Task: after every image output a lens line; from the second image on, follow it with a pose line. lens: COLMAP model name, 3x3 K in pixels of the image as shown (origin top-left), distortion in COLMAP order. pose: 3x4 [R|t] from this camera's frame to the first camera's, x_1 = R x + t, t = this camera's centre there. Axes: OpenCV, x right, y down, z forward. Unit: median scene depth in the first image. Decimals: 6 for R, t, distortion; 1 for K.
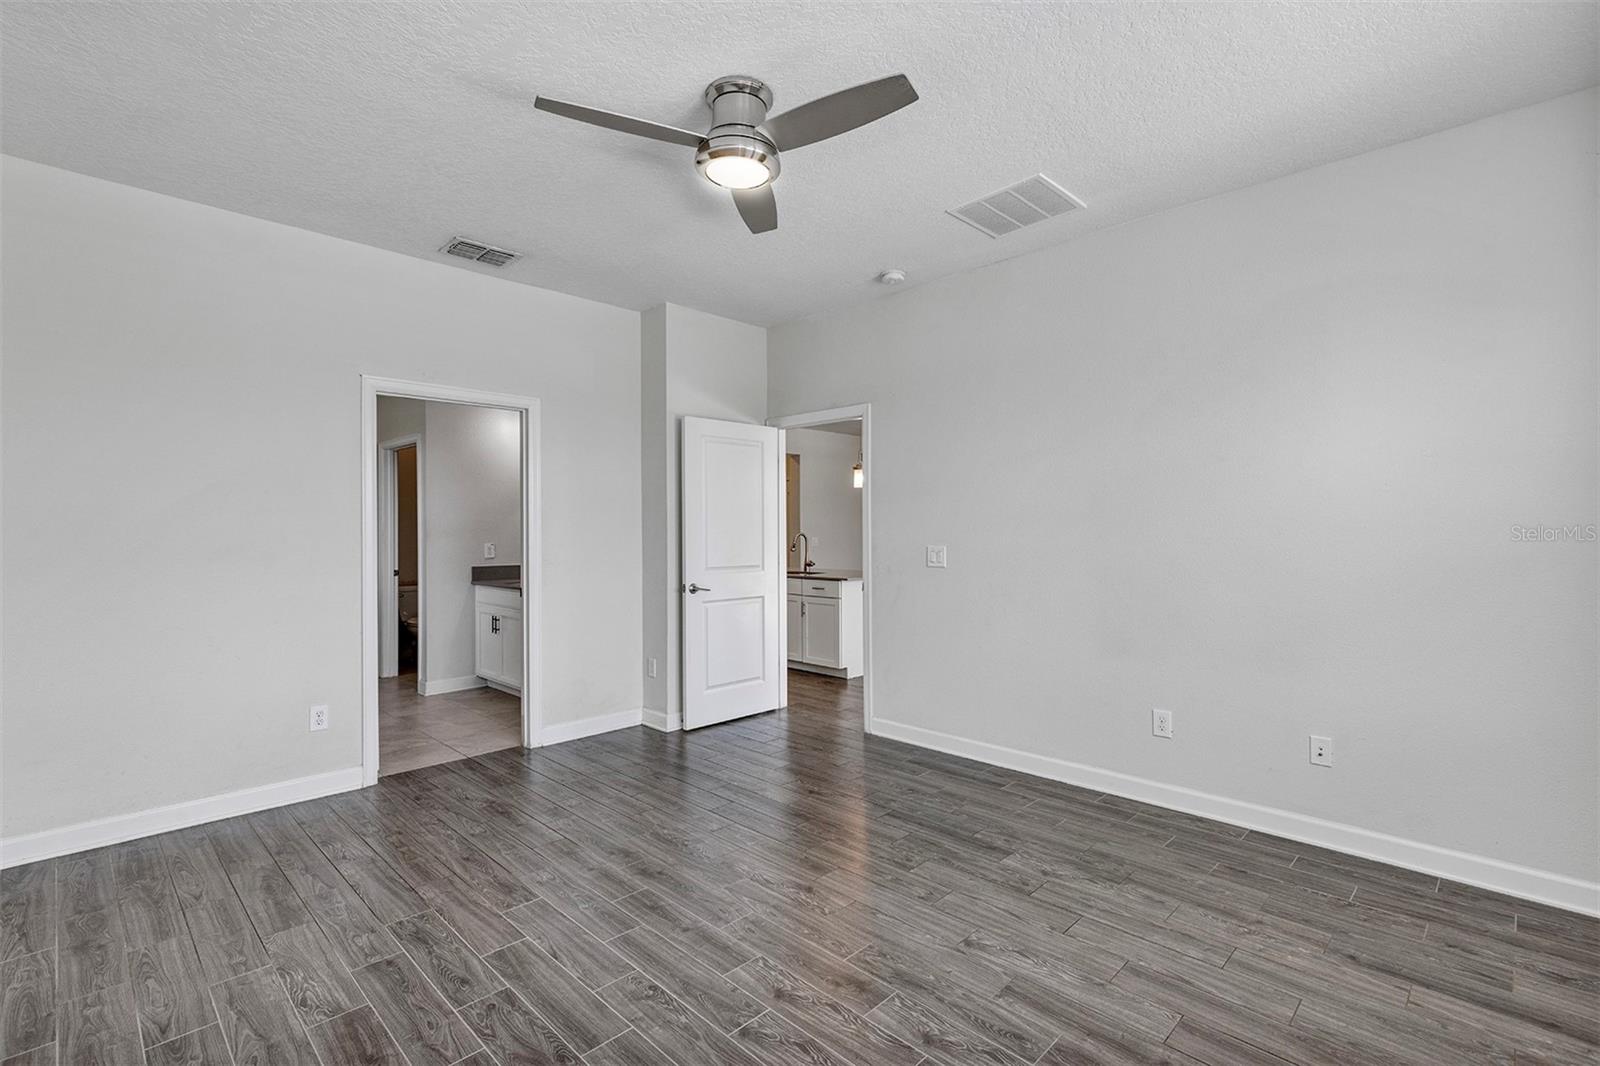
lens RADIAL K [[760.1, 0, 804.3], [0, 760.1, 530.6], [0, 0, 1]] dist [0.006179, 0.000882]
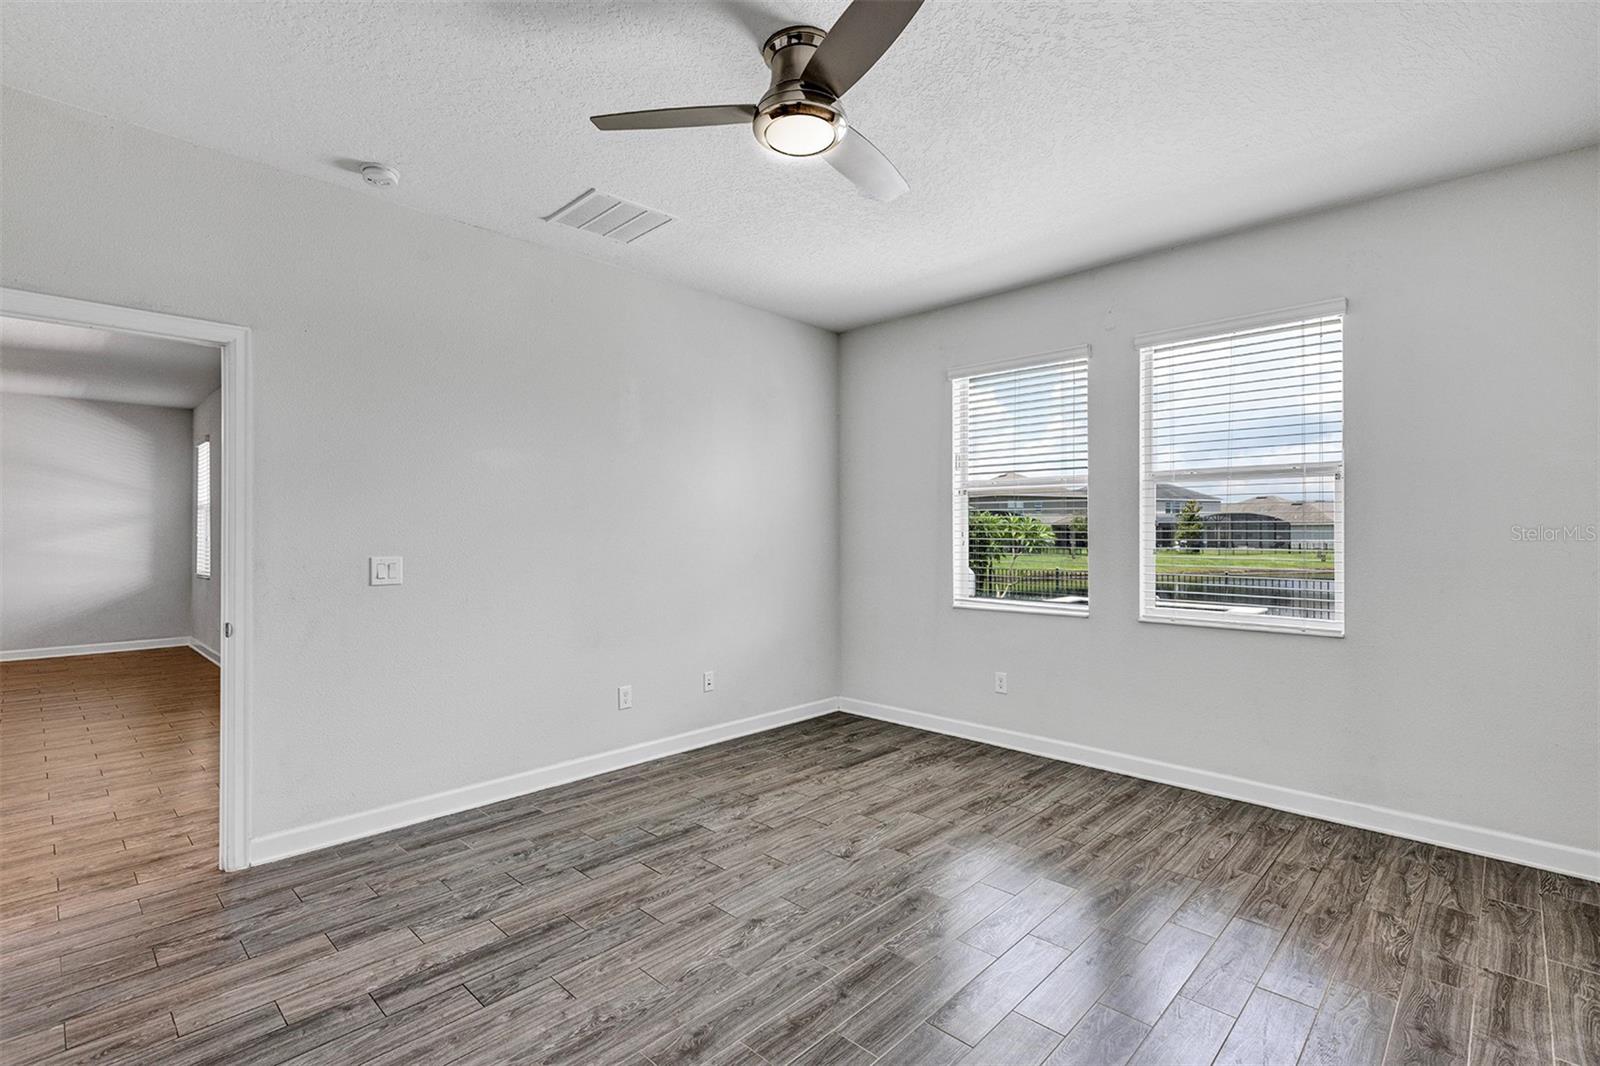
lens RADIAL K [[760.1, 0, 802.9], [0, 760.1, 532.6], [0, 0, 1]] dist [0.006179, 0.000882]
pose [[-0.046782, 0.002443, 0.998902, -0.837658], [0.000840, 0.999997, -0.002406, -0.001671], [-0.998905, 0.000727, -0.046784, 0.888899]]
